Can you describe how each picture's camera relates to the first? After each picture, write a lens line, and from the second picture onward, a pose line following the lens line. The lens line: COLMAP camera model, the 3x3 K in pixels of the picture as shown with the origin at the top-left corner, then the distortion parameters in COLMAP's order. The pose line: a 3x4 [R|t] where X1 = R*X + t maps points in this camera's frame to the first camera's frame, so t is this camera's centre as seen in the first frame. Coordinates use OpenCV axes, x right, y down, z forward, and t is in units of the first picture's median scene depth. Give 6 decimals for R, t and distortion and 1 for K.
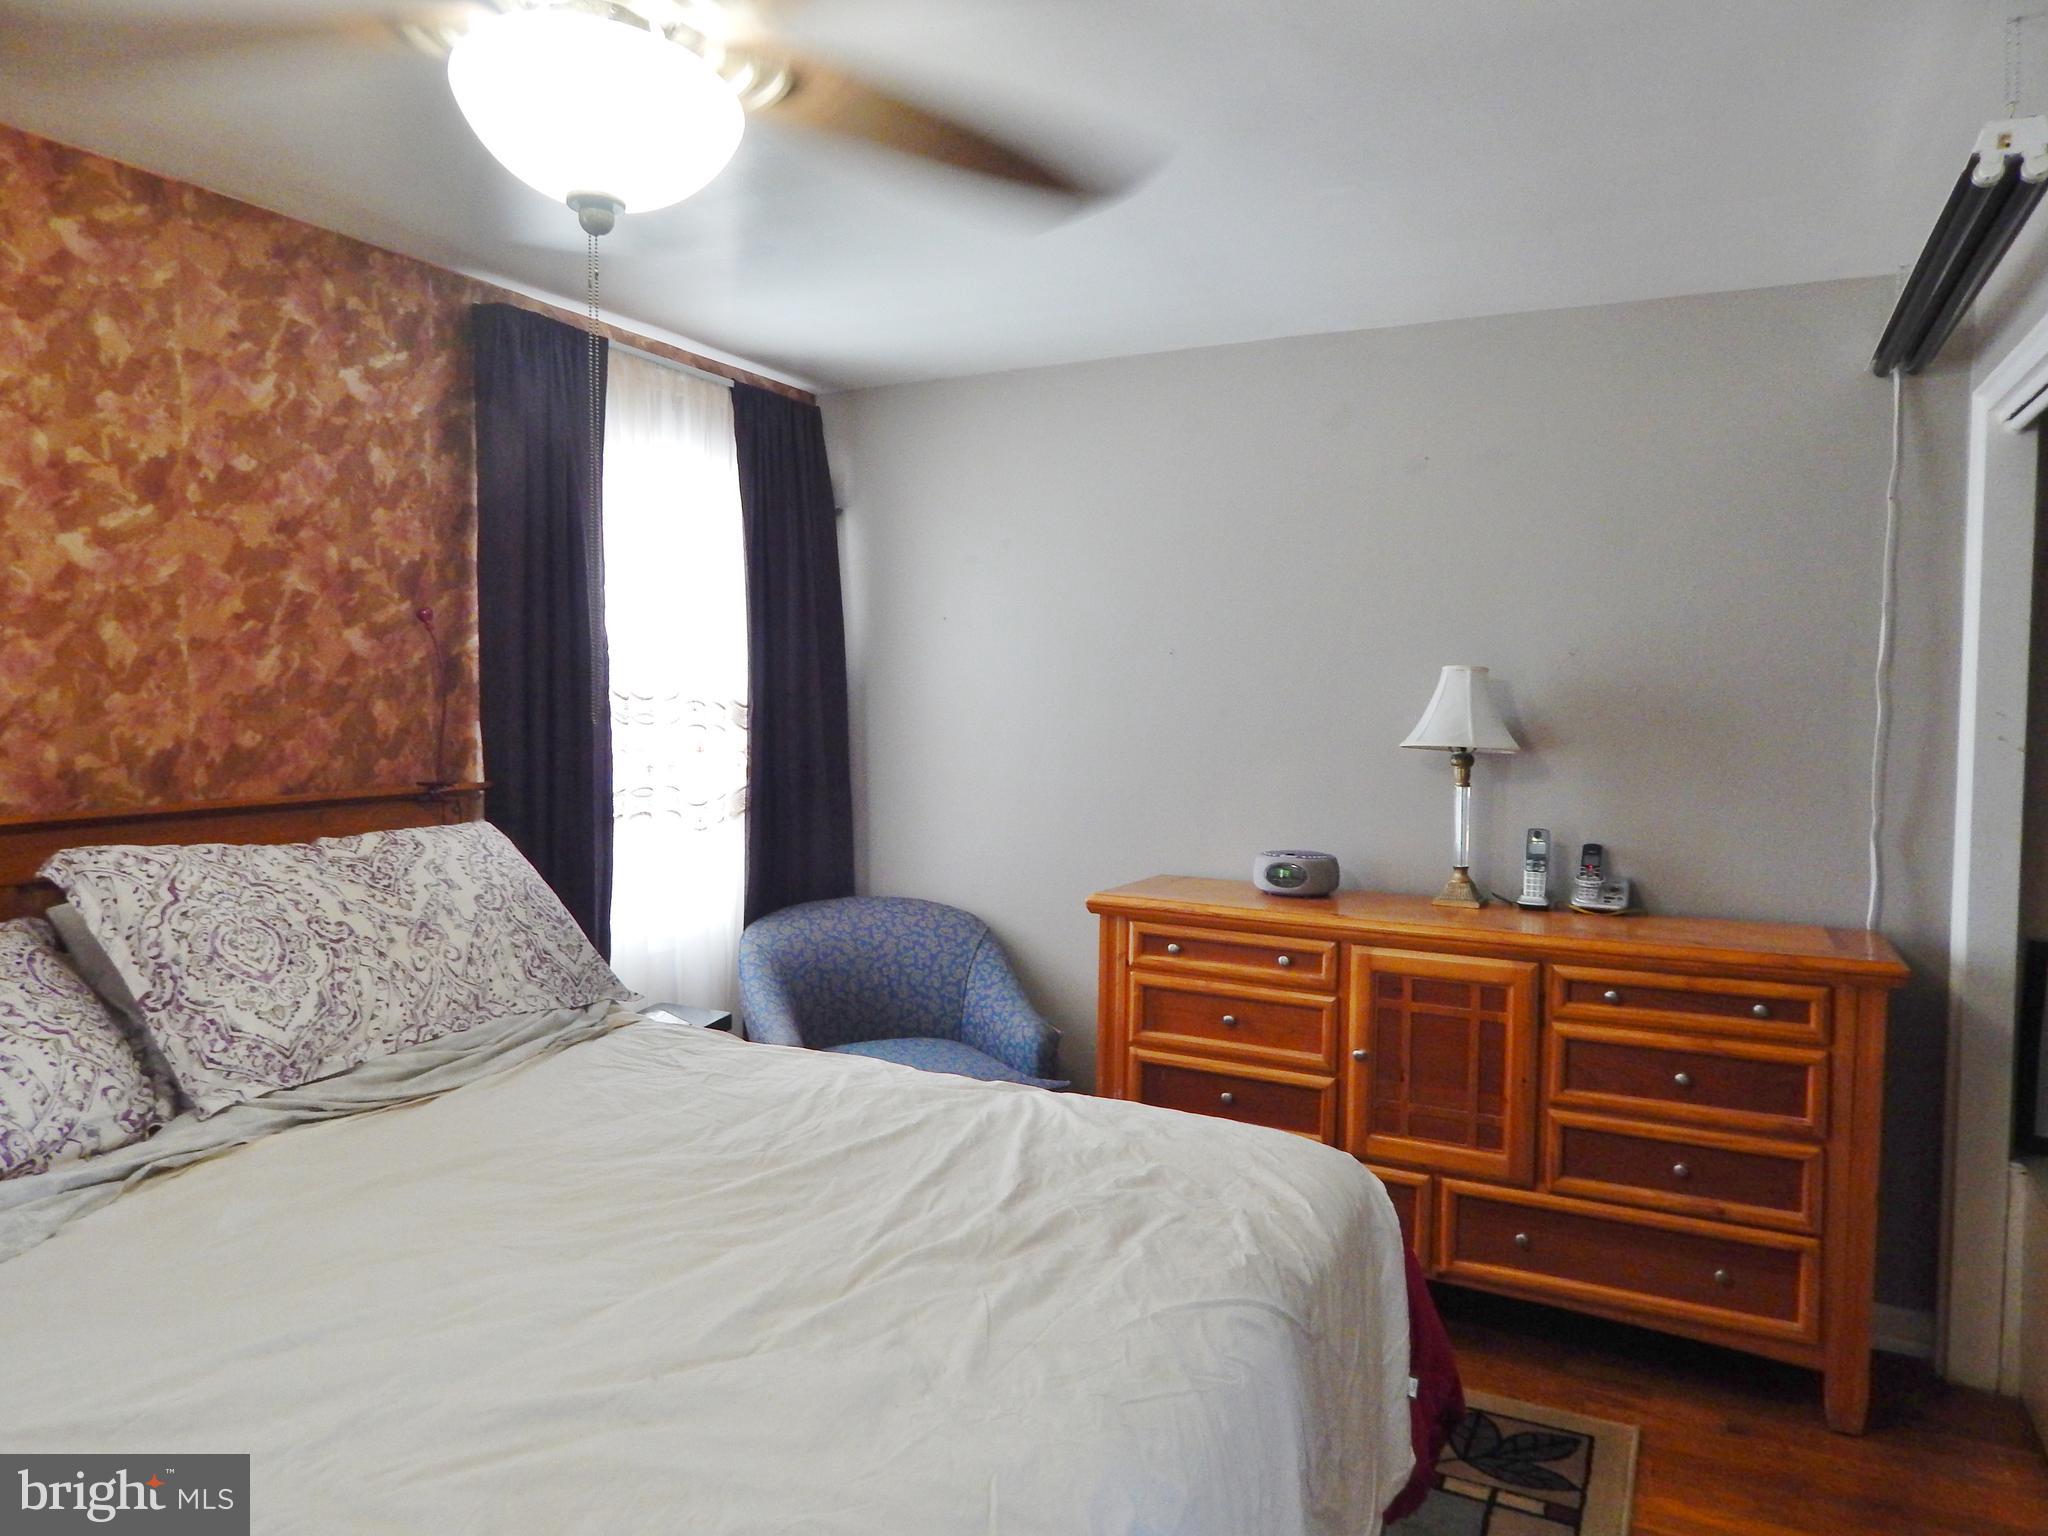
lens RADIAL K [[1368.5, 0, 1012.6], [0, 1368.5, 739.4], [0, 0, 1]] dist [0.033218, -0.015372]
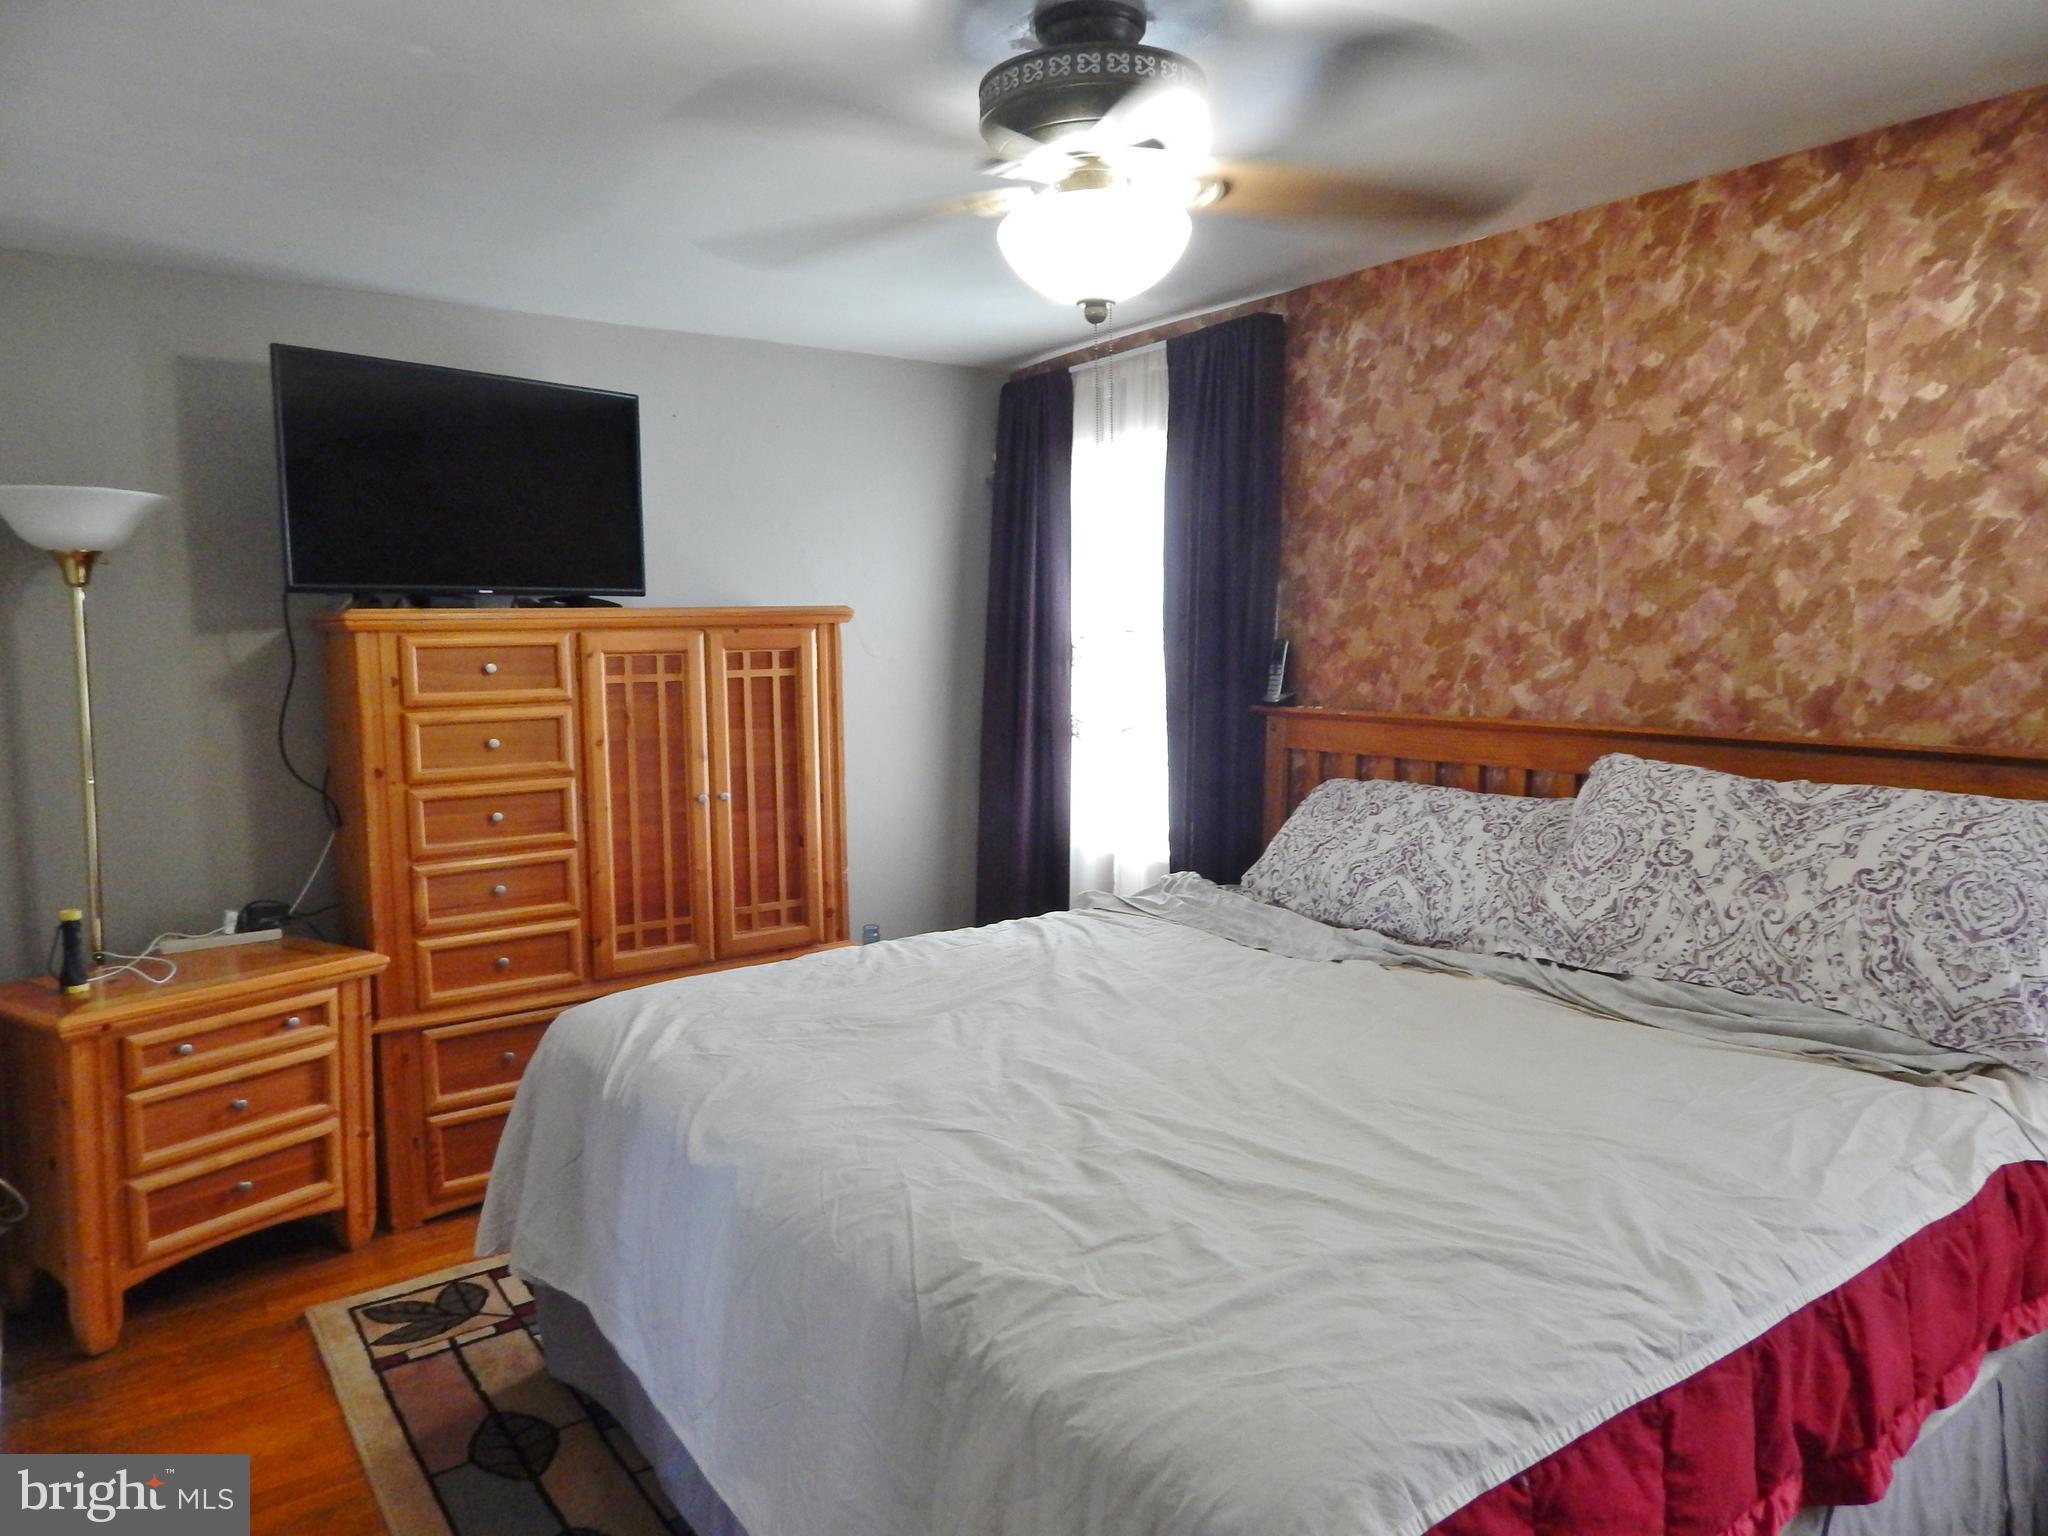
lens RADIAL K [[1368.5, 0, 1047.6], [0, 1368.5, 740.0], [0, 0, 1]] dist [0.033218, -0.015372]
pose [[-0.423717, 0.070515, -0.903046, 0.610761], [-0.035324, 0.994920, 0.094263, -0.030886], [0.905106, 0.071840, -0.419074, 0.910131]]
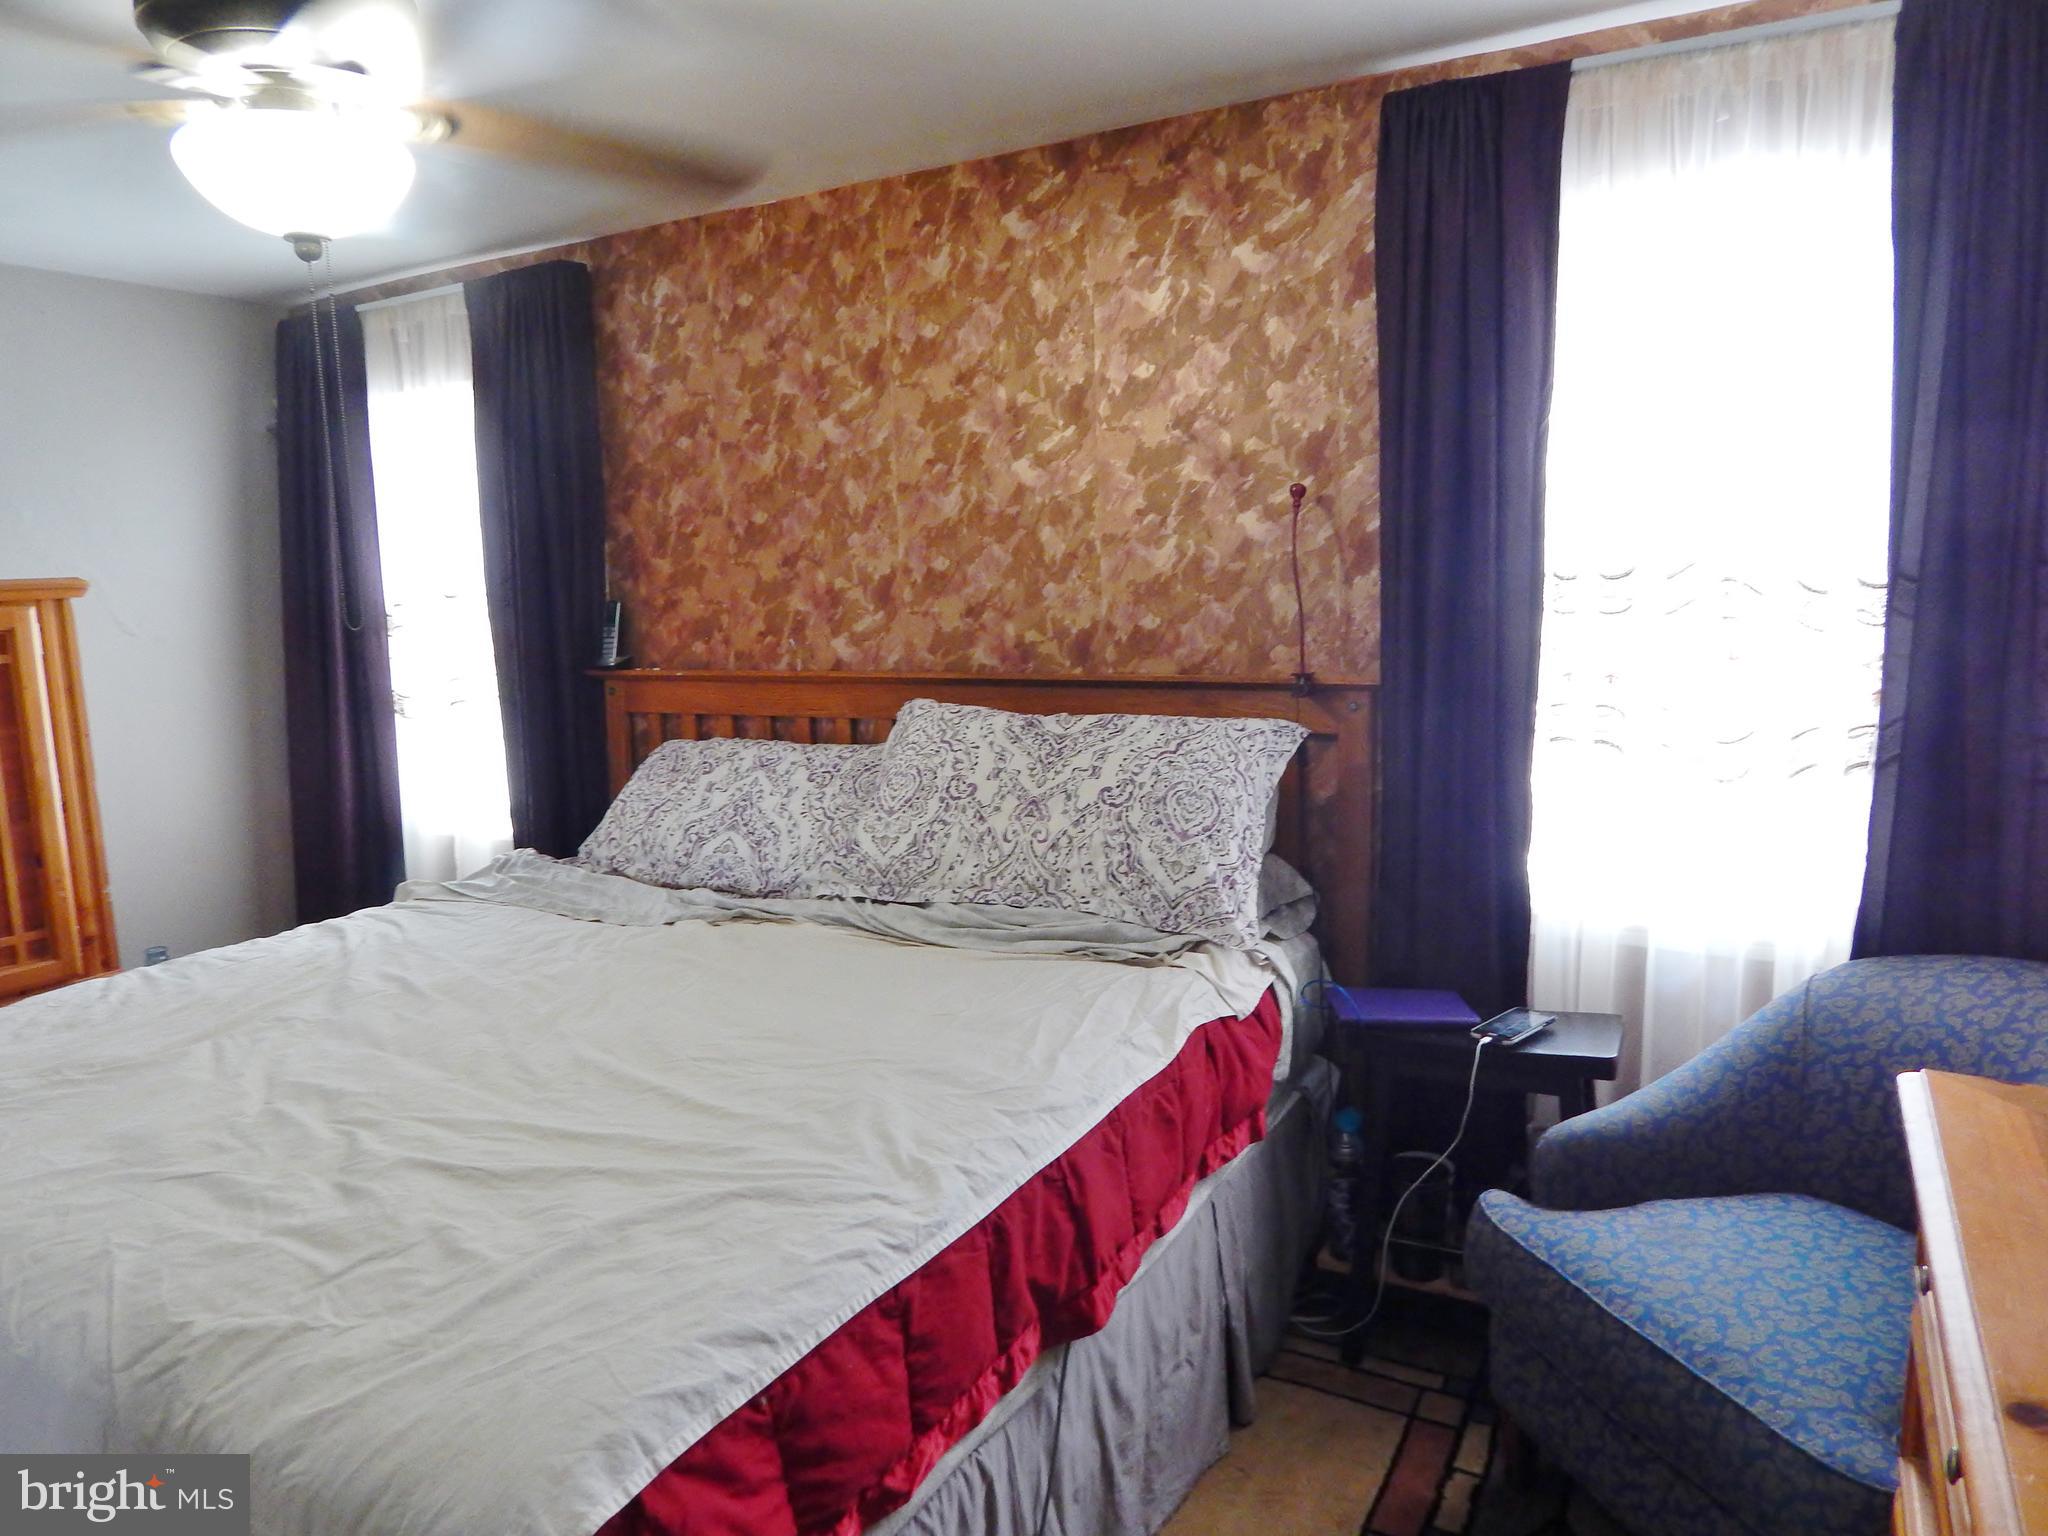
lens RADIAL K [[1368.5, 0, 1011.6], [0, 1368.5, 737.9], [0, 0, 1]] dist [0.033218, -0.015372]
pose [[-0.032493, 0.116112, -0.992704, 0.597585], [-0.007829, 0.993169, 0.116423, -0.037187], [0.999441, 0.011555, -0.031362, 0.979653]]
